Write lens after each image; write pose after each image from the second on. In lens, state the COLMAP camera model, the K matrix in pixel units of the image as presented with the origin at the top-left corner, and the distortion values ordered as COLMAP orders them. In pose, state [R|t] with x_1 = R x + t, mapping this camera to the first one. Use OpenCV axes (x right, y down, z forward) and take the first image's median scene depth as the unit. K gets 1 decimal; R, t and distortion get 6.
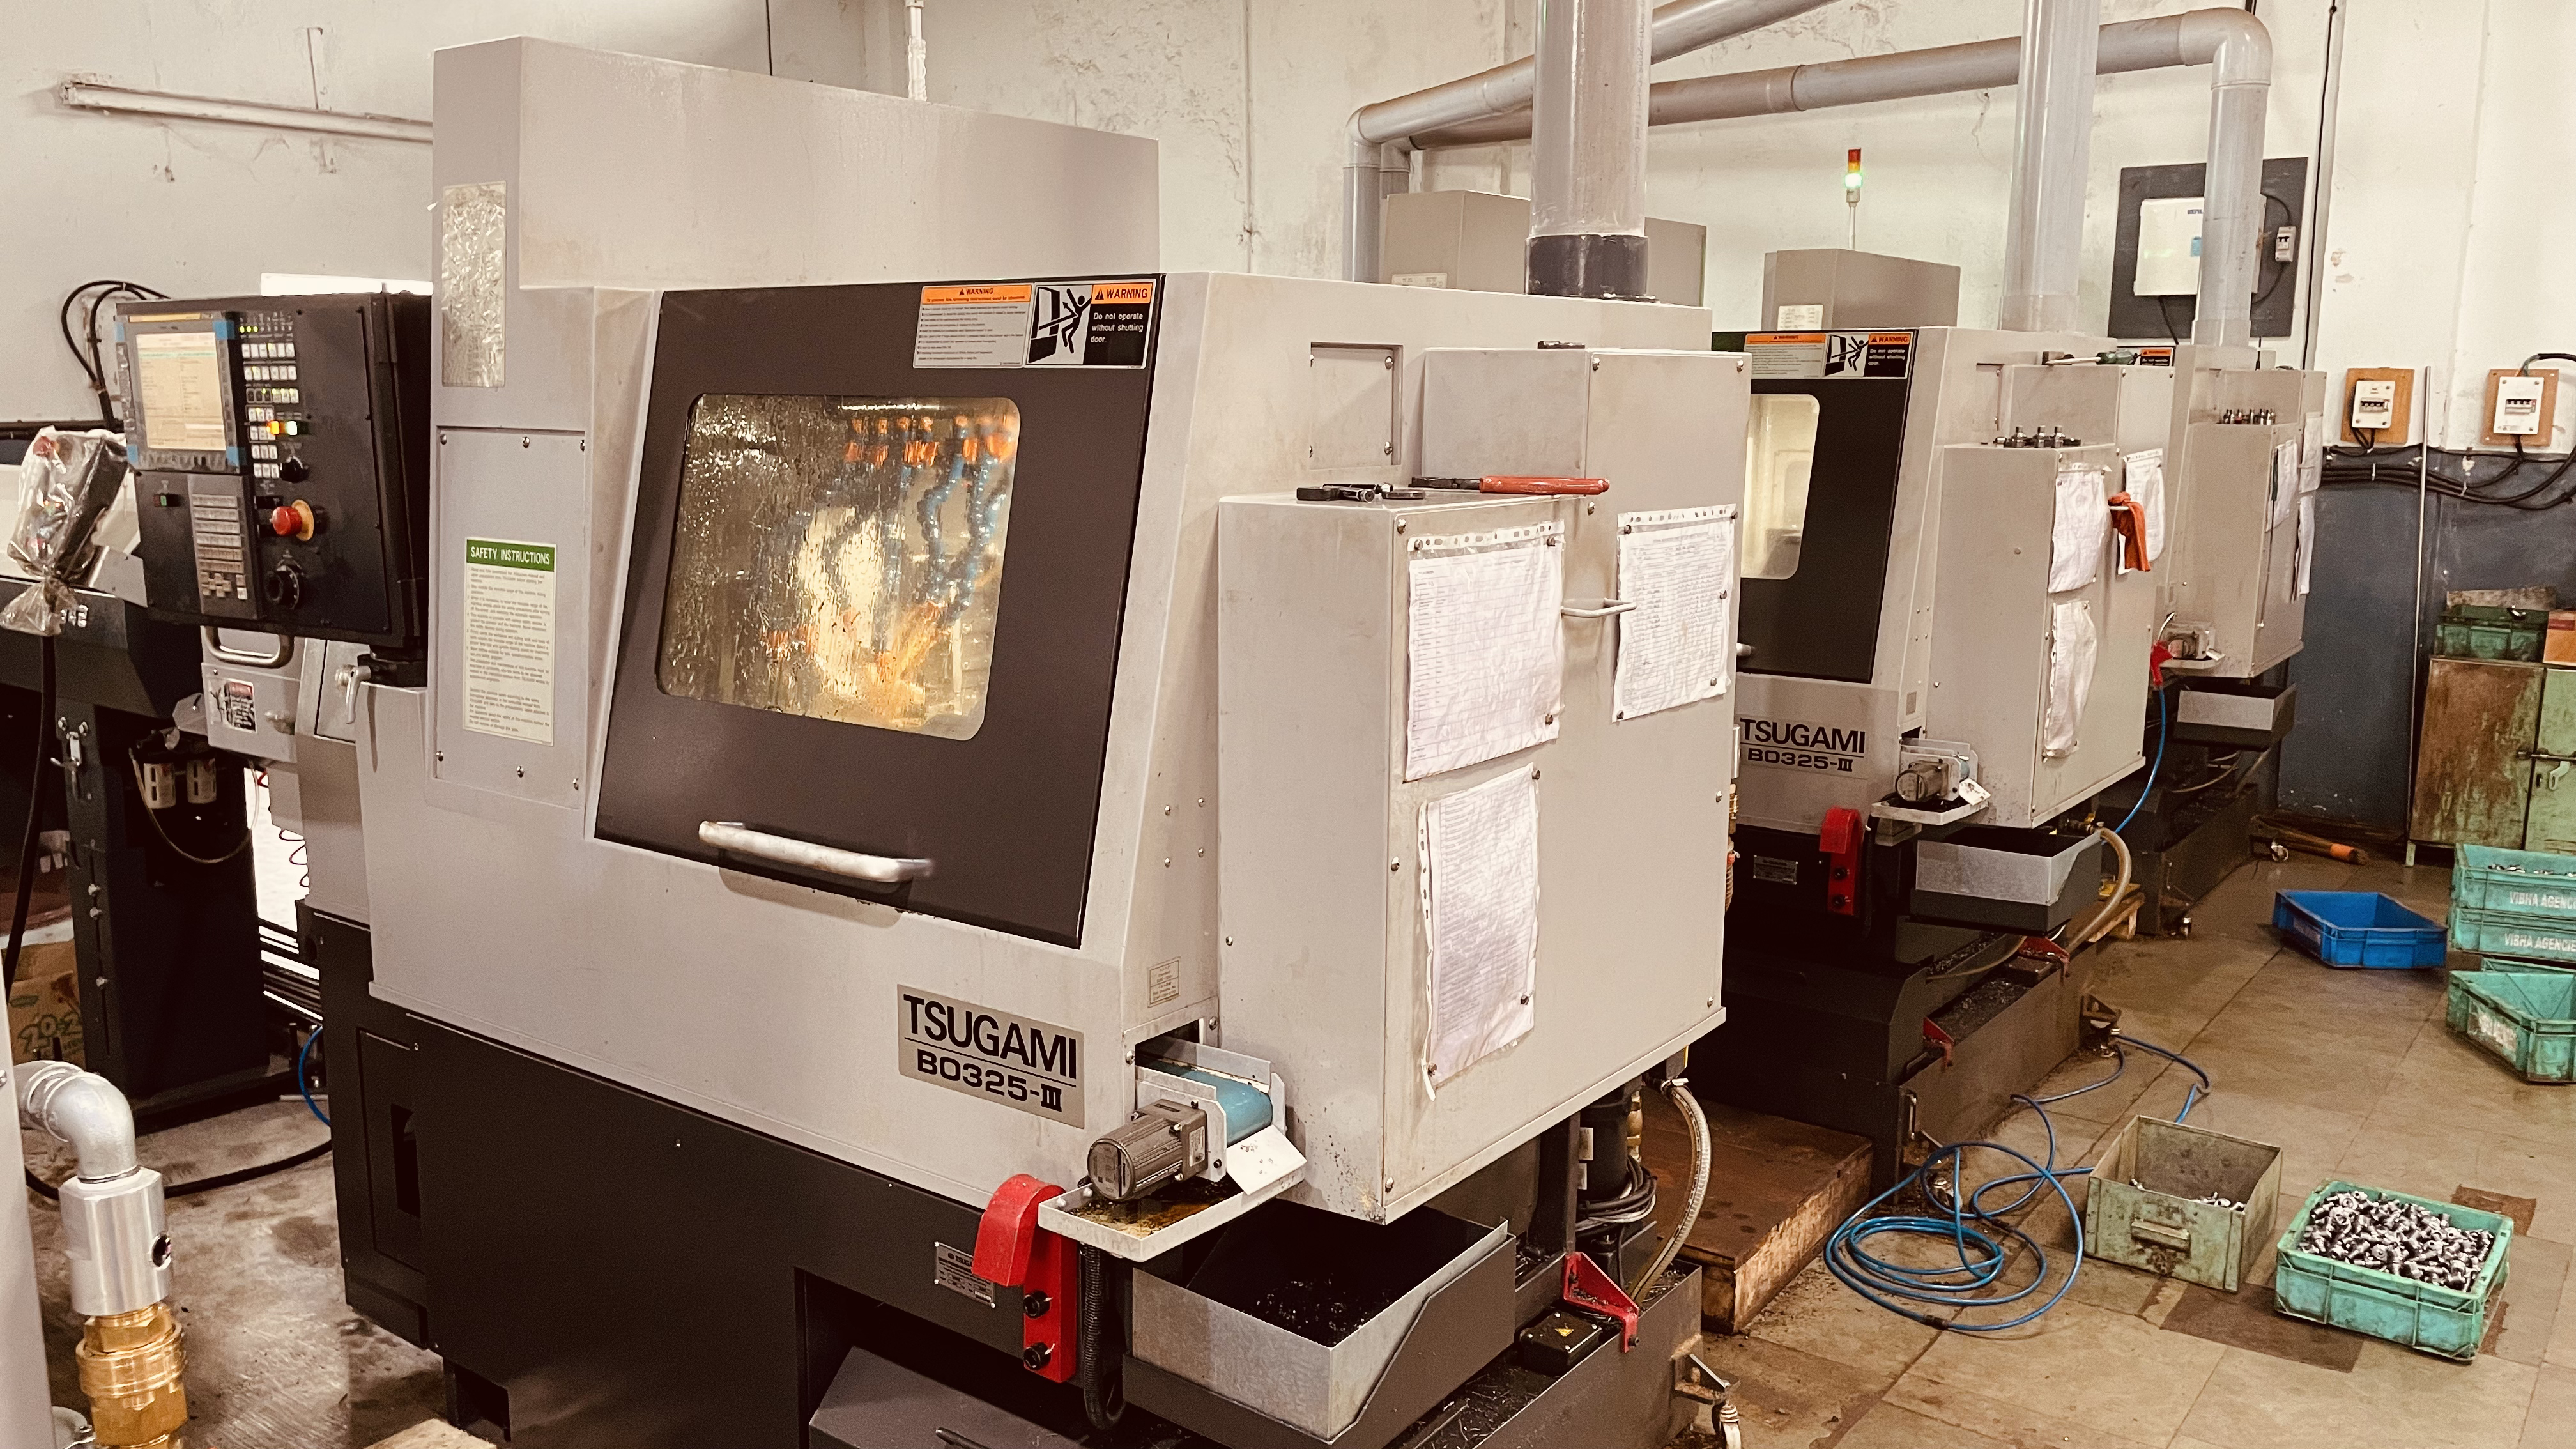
lens RADIAL K [[1939.8, 0, 1299.5], [0, 1939.8, 749.4], [0, 0, 1]] dist [0.097594, -0.132240]
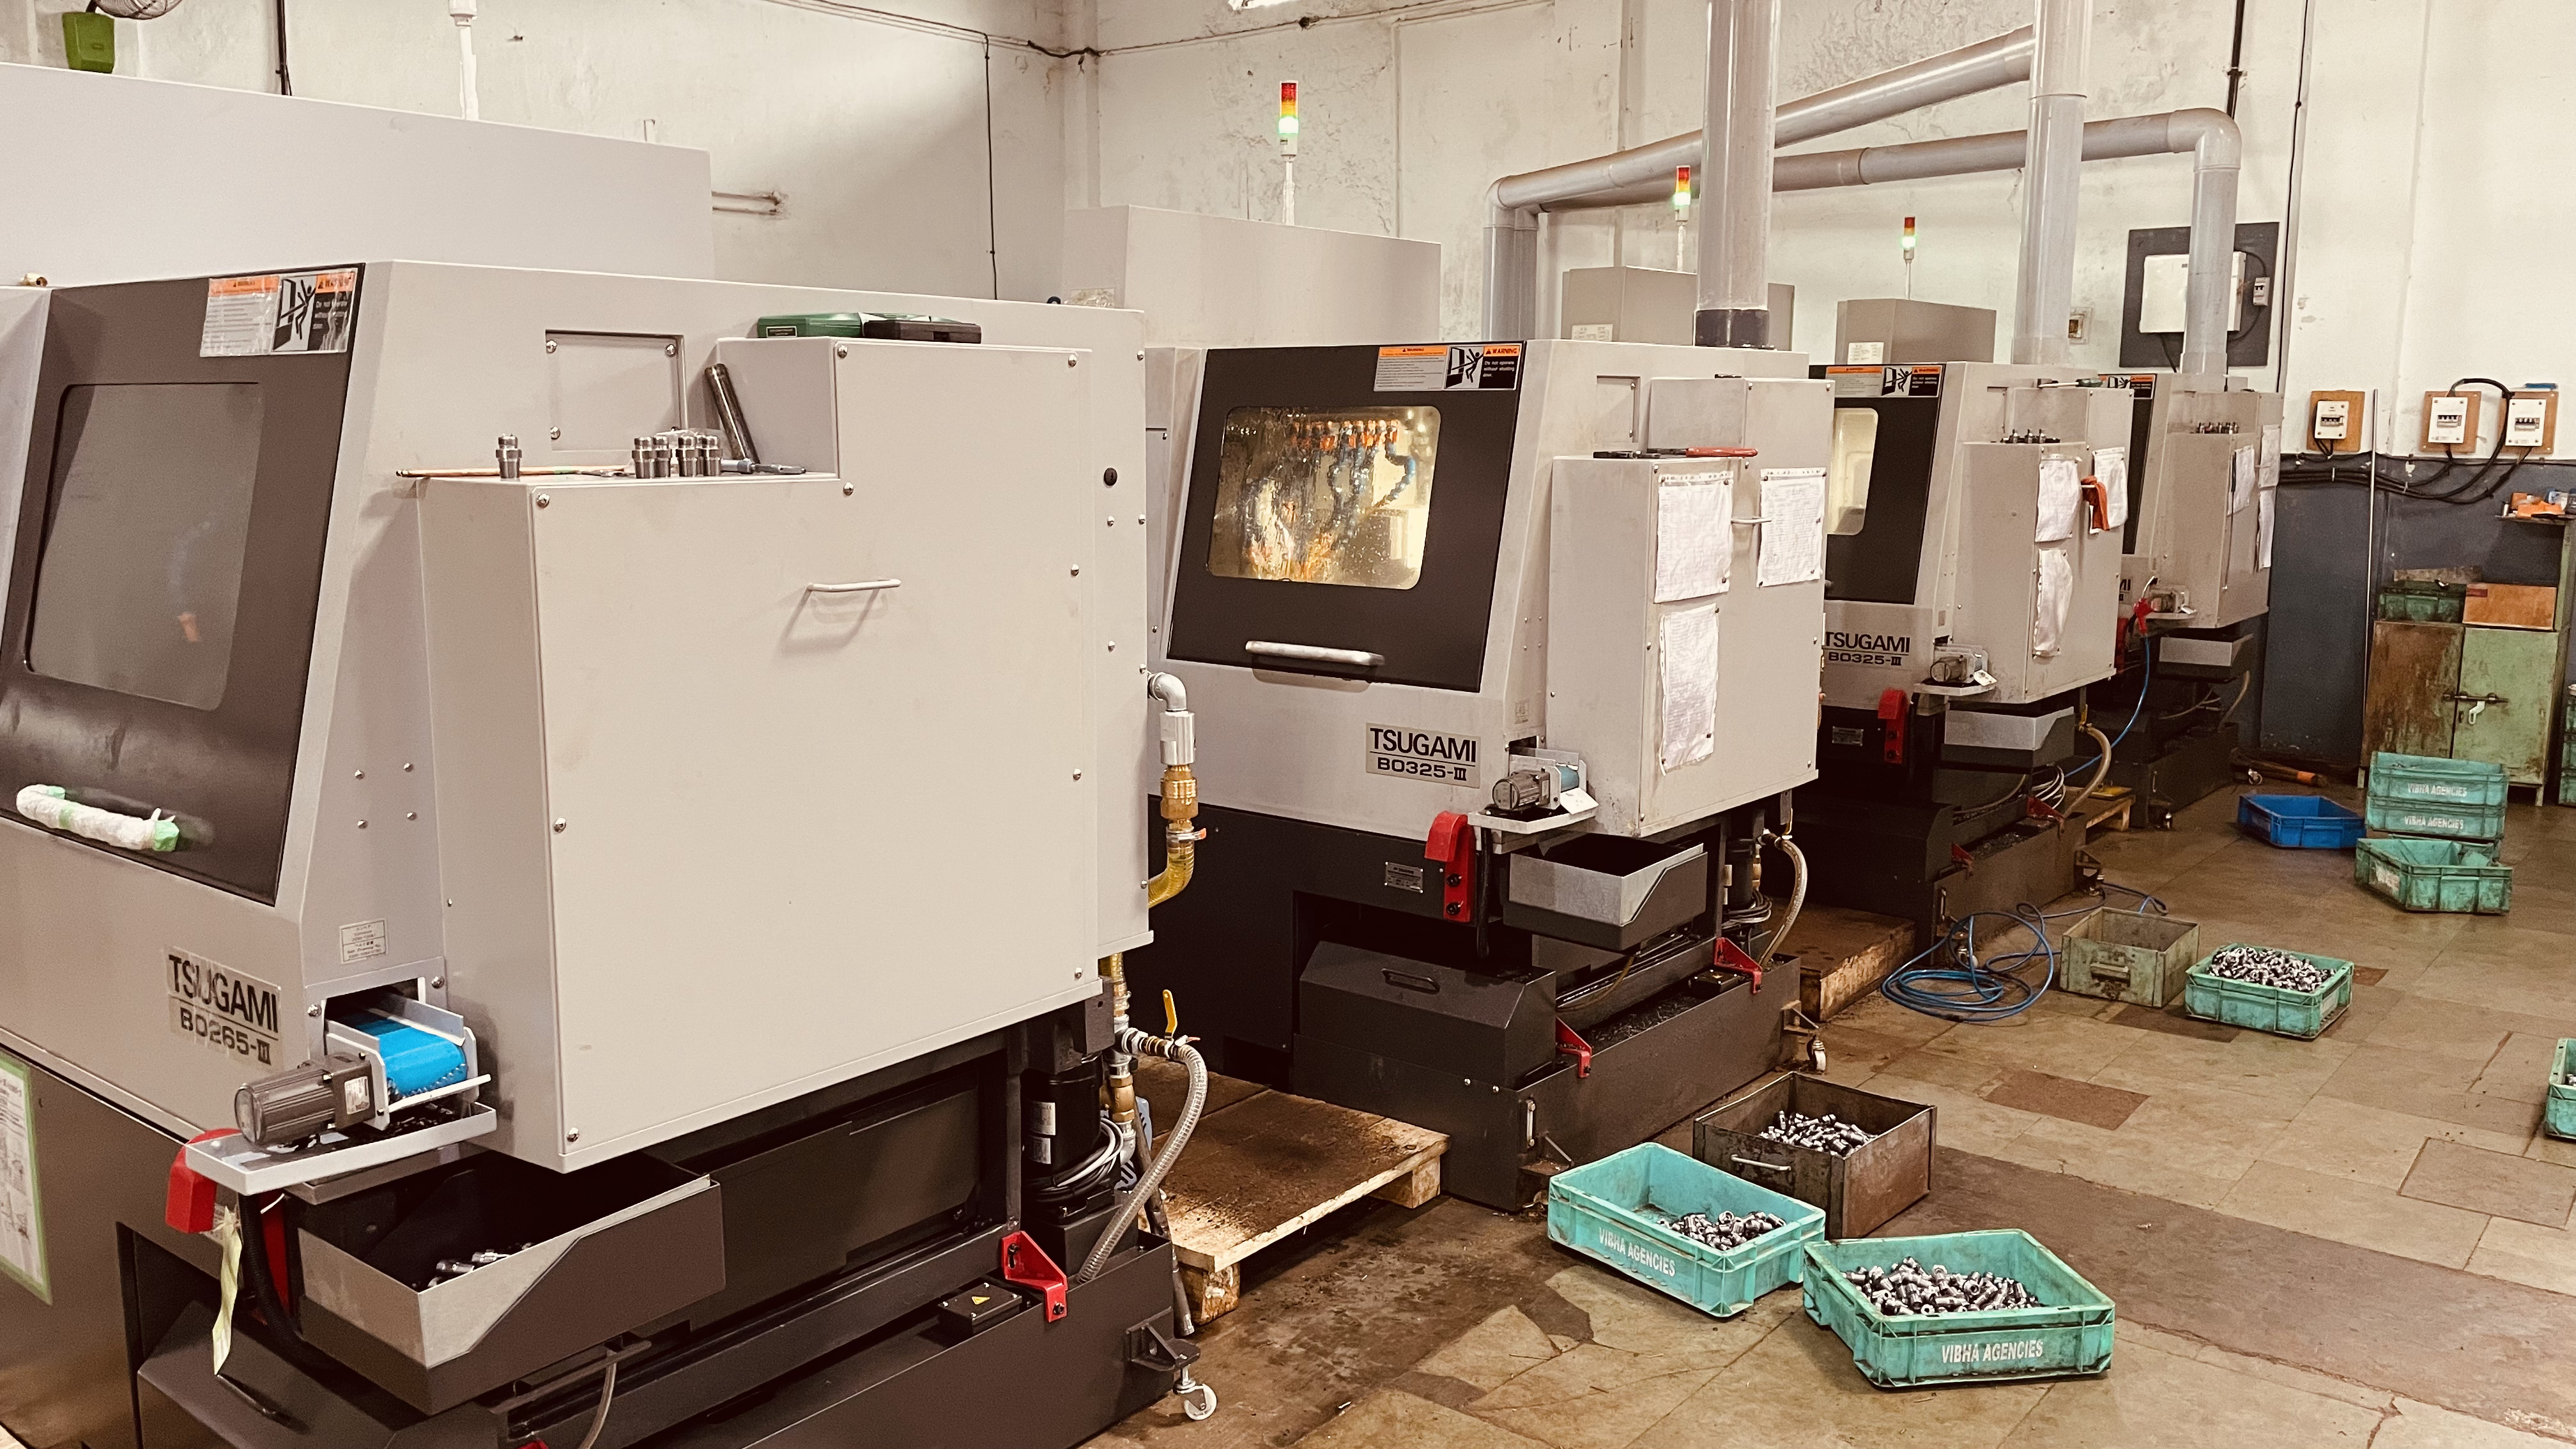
lens RADIAL K [[1952.4, 0, 1288.0], [0, 1952.4, 724.5], [0, 0, 1]] dist [0.093488, -0.126441]
pose [[0.999323, 0.005131, -0.036436, -0.123404], [-0.006081, 0.999643, -0.026010, 0.098847], [0.036290, 0.026214, 0.998997, -0.494587]]
